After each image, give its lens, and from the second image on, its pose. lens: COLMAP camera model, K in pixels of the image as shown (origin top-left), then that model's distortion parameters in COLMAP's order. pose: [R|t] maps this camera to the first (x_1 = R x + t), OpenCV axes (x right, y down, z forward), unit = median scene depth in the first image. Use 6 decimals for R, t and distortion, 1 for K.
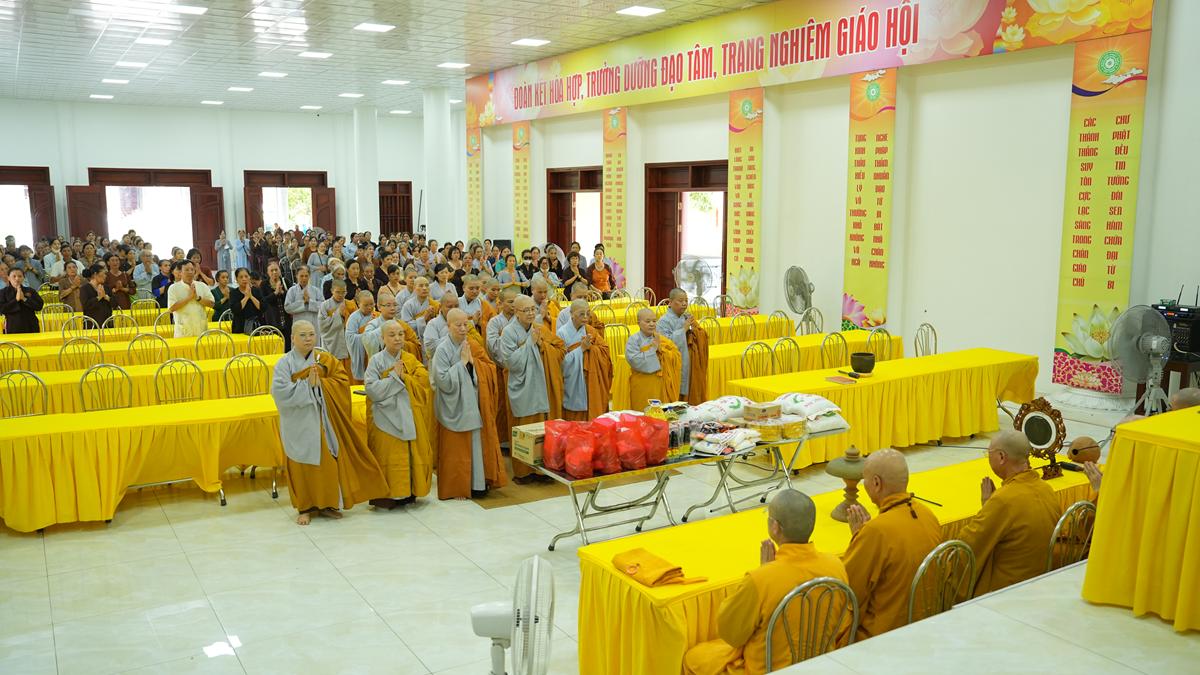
lens RADIAL K [[933.9, 0, 595.6], [0, 933.9, 329.4], [0, 0, 1]] dist [-0.052677, 0.004899]
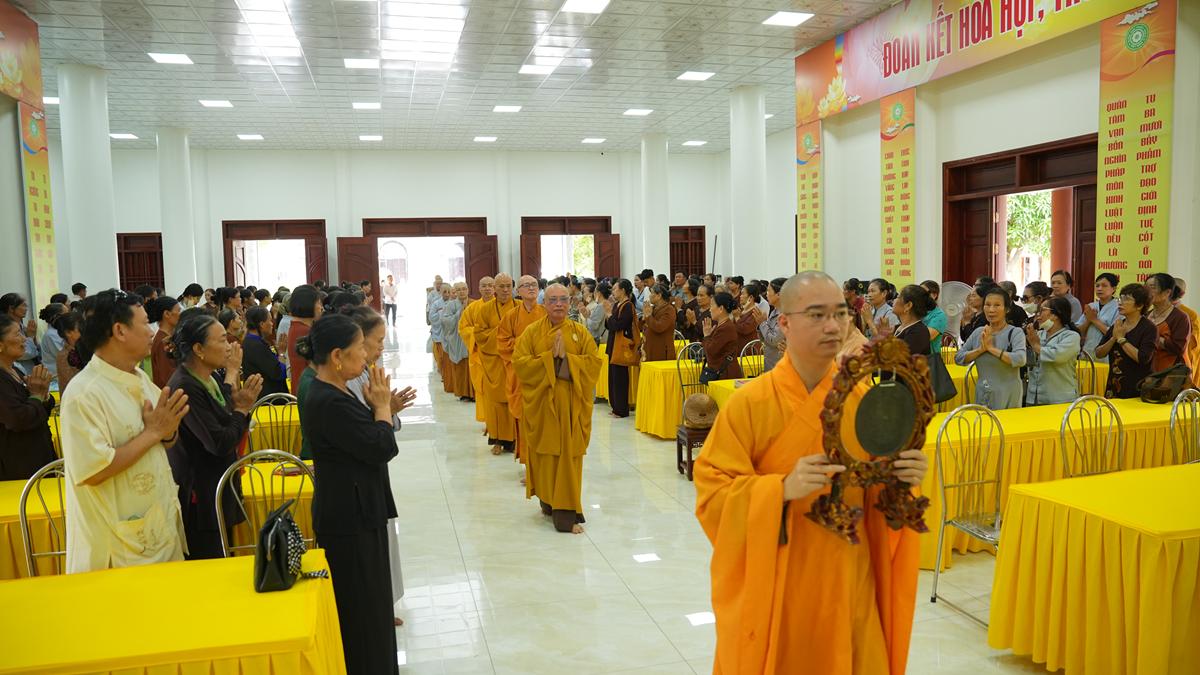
lens RADIAL K [[847.3, 0, 603.2], [0, 847.3, 338.1], [0, 0, 1]] dist [0.007919, 0.006333]
pose [[0.956021, -0.000942, -0.293296, -0.066259], [-0.013562, 0.998783, -0.047415, -0.016918], [0.292984, 0.049307, 0.954845, 0.257294]]
